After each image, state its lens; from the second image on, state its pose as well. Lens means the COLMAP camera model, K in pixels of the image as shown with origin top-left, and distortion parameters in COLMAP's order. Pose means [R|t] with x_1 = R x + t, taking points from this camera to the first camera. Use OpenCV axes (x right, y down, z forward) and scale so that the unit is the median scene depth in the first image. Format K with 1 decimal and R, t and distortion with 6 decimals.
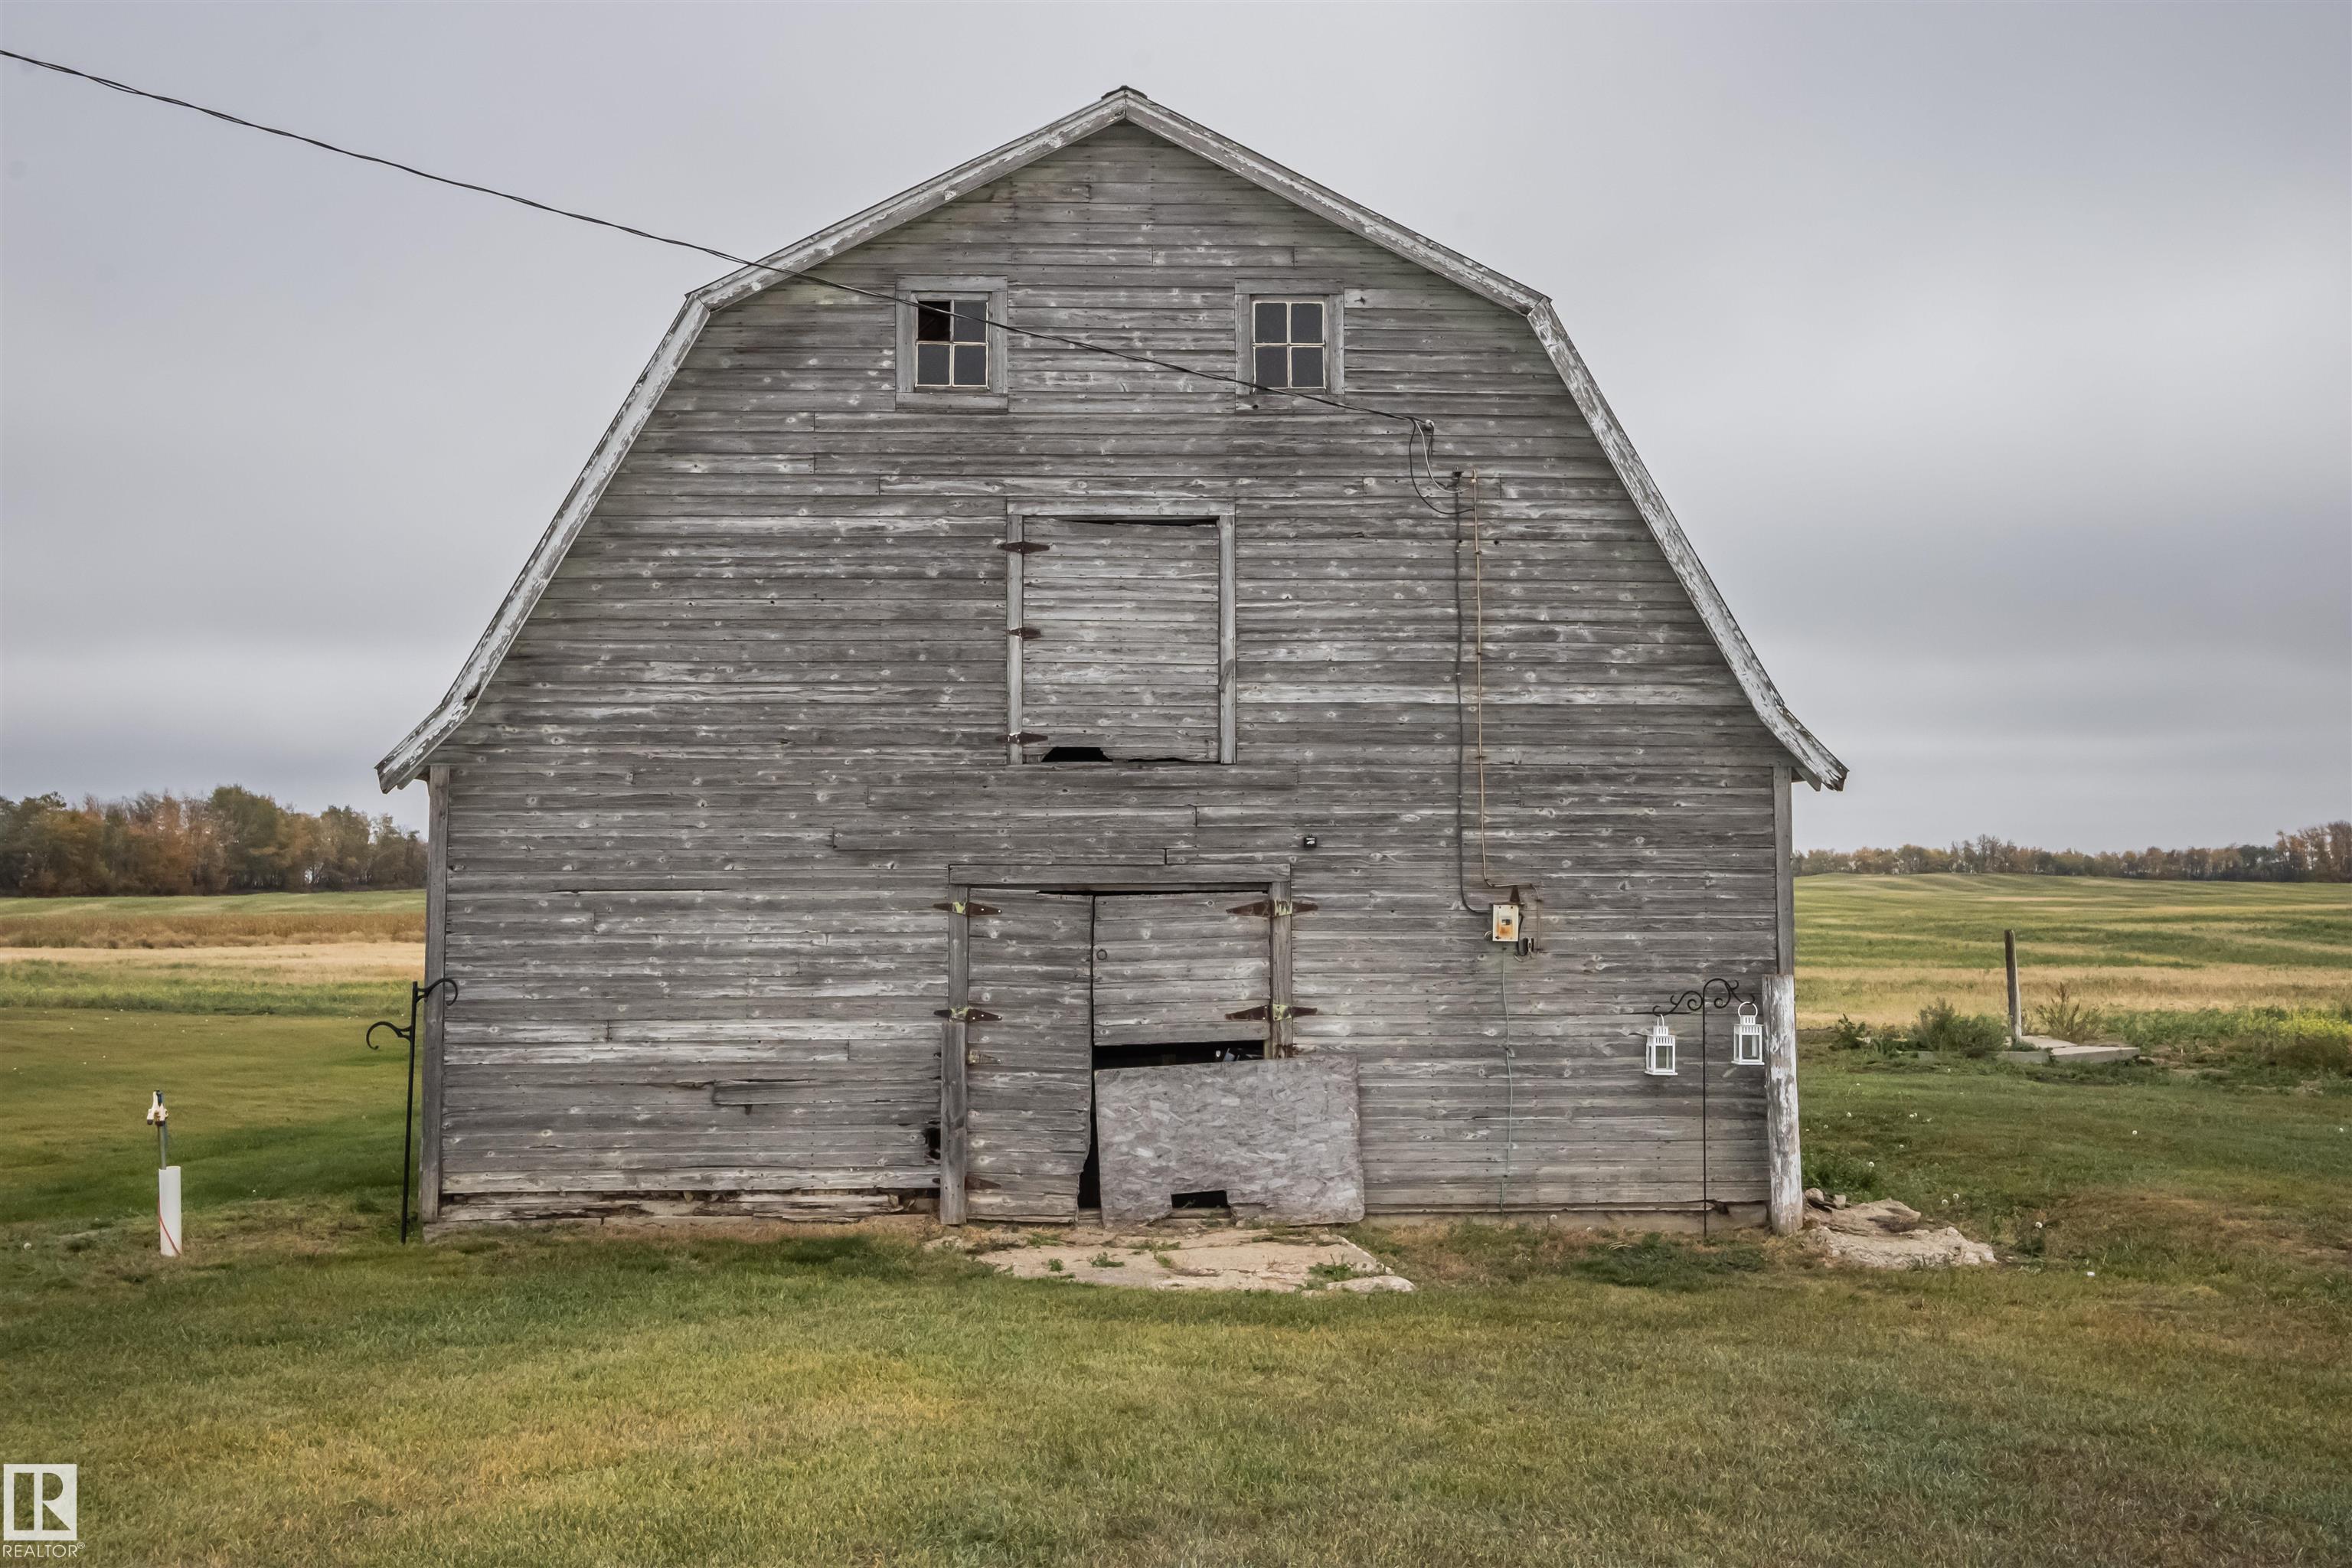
lens RADIAL K [[2365.4, 0, 1176.0], [0, 2365.4, 784.0], [0, 0, 1]] dist [-0.006833, 0.121649]
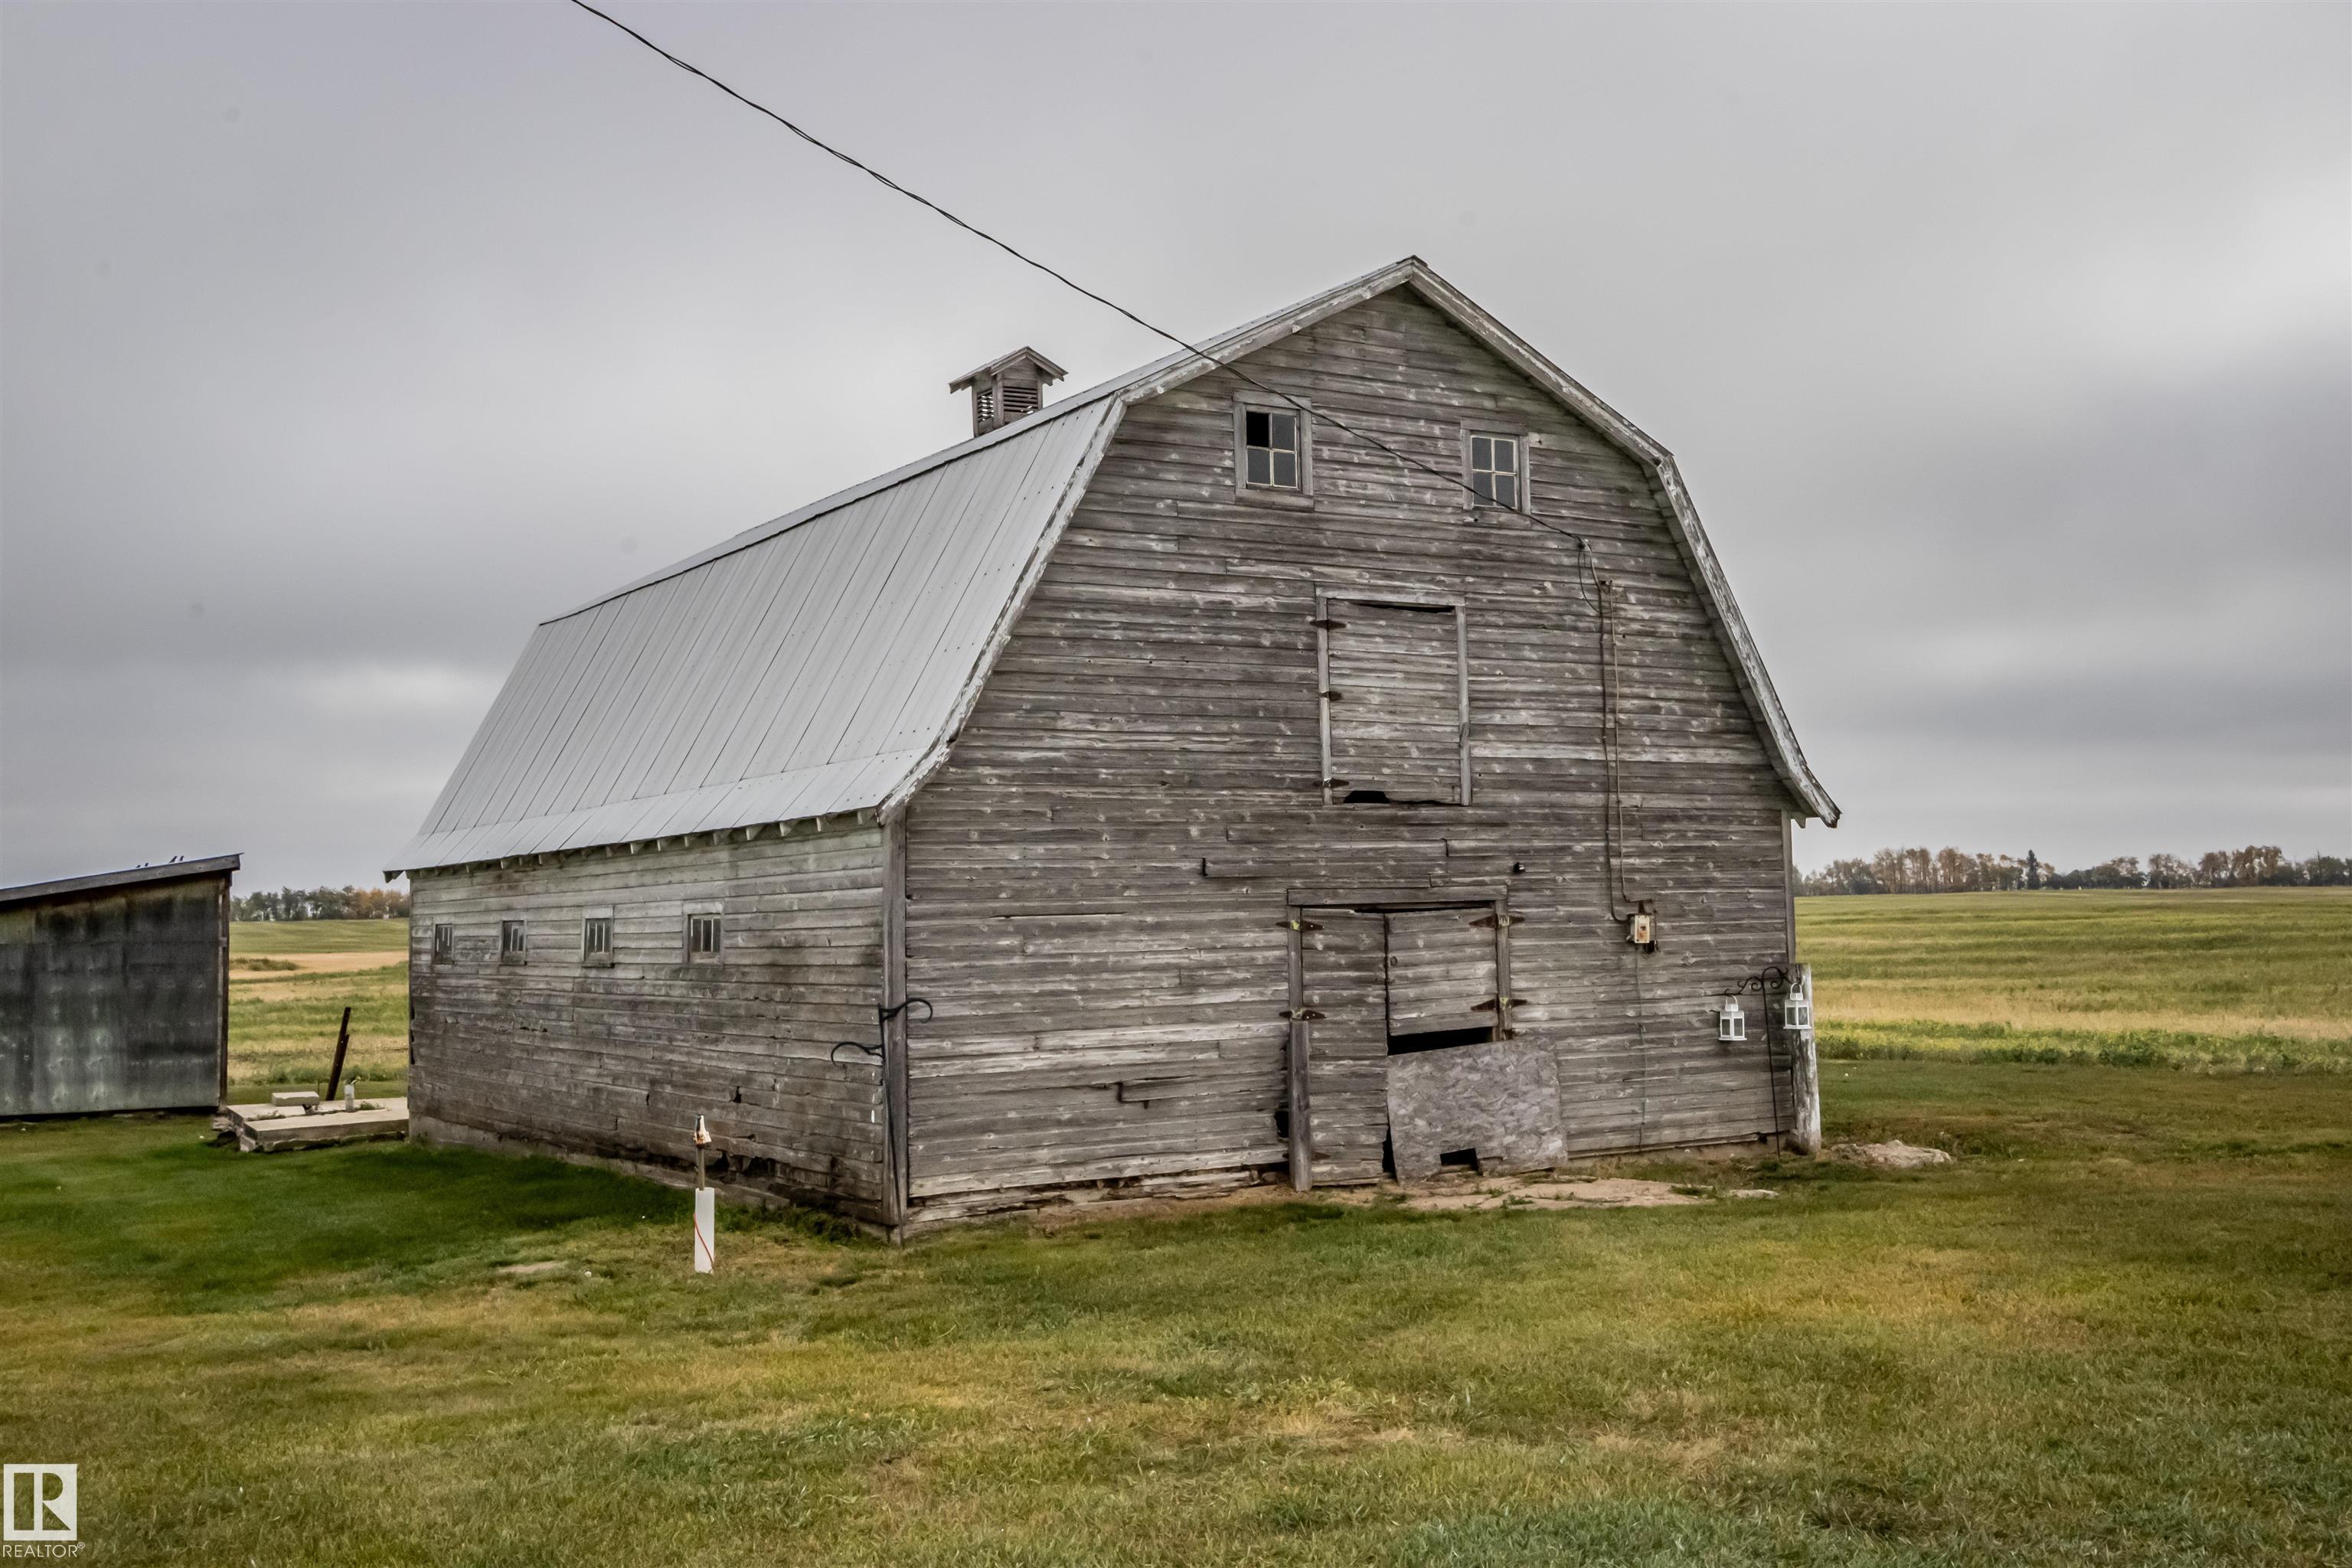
lens RADIAL K [[2365.4, 0, 1176.0], [0, 2365.4, 784.0], [0, 0, 1]] dist [-0.006833, 0.121649]
pose [[0.865960, 0.011042, 0.499991, -0.735781], [-0.002539, 0.999840, -0.017685, 0.002514], [-0.500106, 0.014045, 0.865850, -0.001331]]
